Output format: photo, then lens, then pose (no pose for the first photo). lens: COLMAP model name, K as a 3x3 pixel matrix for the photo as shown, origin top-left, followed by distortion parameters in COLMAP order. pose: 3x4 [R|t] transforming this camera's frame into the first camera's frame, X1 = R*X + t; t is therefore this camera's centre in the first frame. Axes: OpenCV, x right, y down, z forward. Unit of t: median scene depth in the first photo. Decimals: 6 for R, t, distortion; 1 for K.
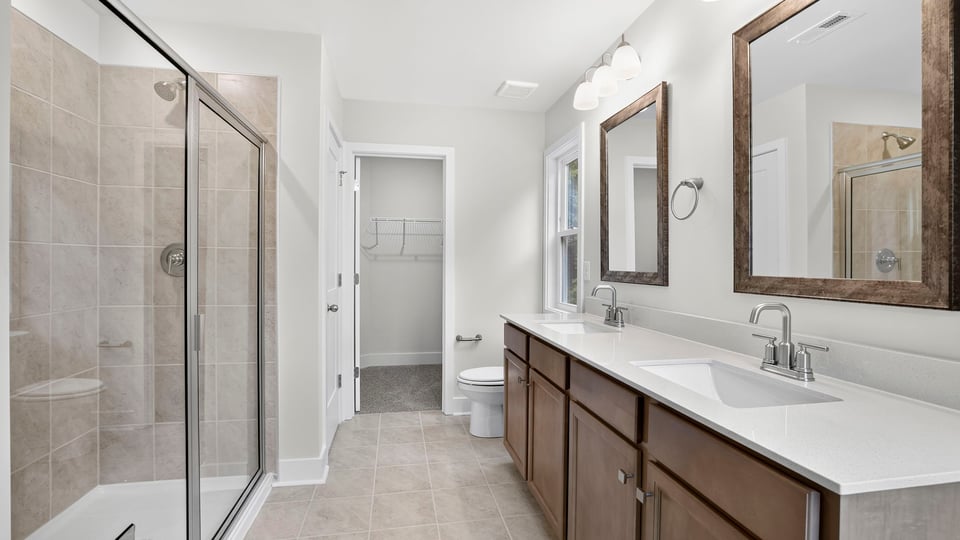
lens RADIAL K [[438.2, 0, 472.9], [0, 438.2, 264.6], [0, 0, 1]] dist [-0.025159, 0.006532]
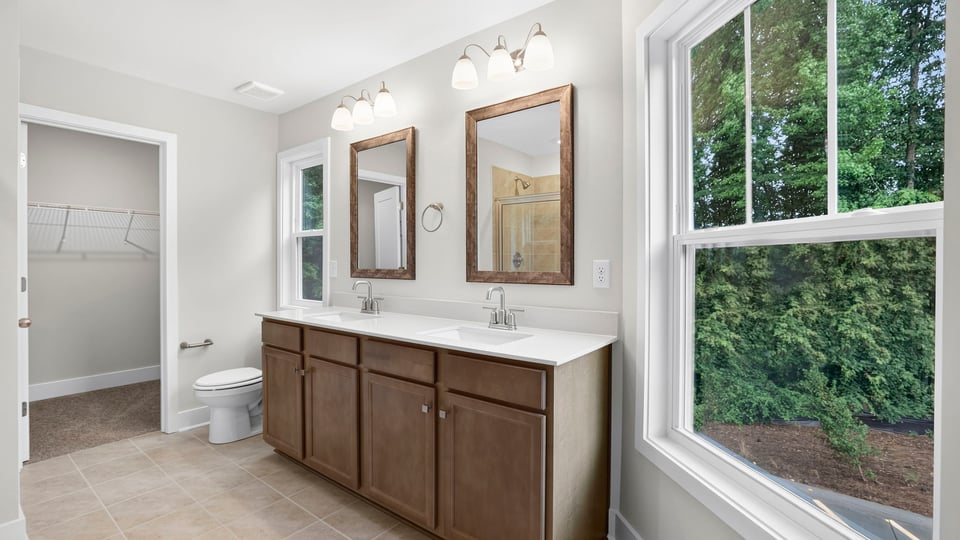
lens RADIAL K [[438.2, 0, 481.8], [0, 438.2, 262.1], [0, 0, 1]] dist [-0.025159, 0.006532]
pose [[0.741370, -0.006237, 0.671067, -0.352031], [0.005699, 0.999979, 0.002999, -0.008538], [-0.671072, 0.001601, 0.741391, -0.158341]]
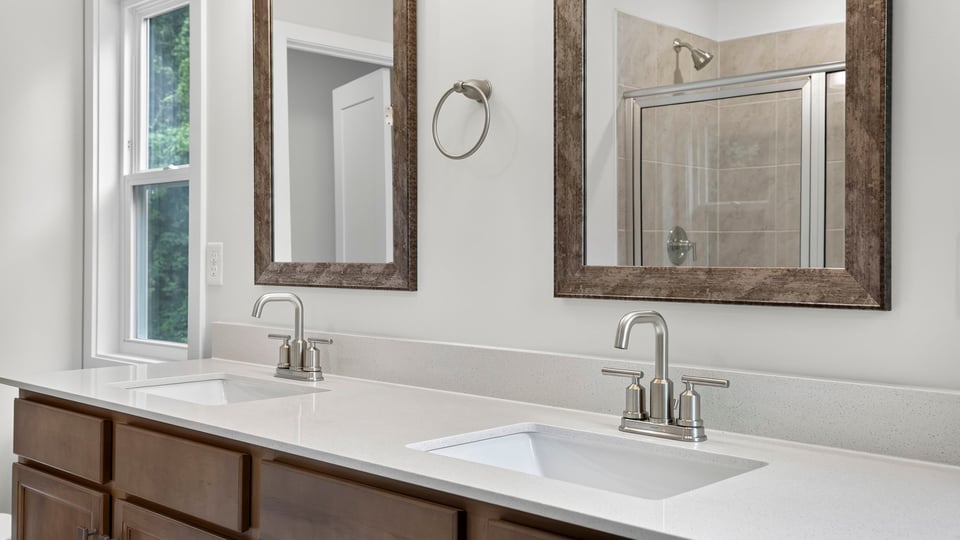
lens RADIAL K [[957.3, 0, 483.9], [0, 957.3, 246.9], [0, 0, 1]] dist [0.040518, 0.000000]
pose [[0.805714, 0.004989, 0.592283, -0.162772], [0.001068, 0.999951, -0.009876, 0.011444], [-0.592303, 0.008589, 0.805669, 0.078907]]
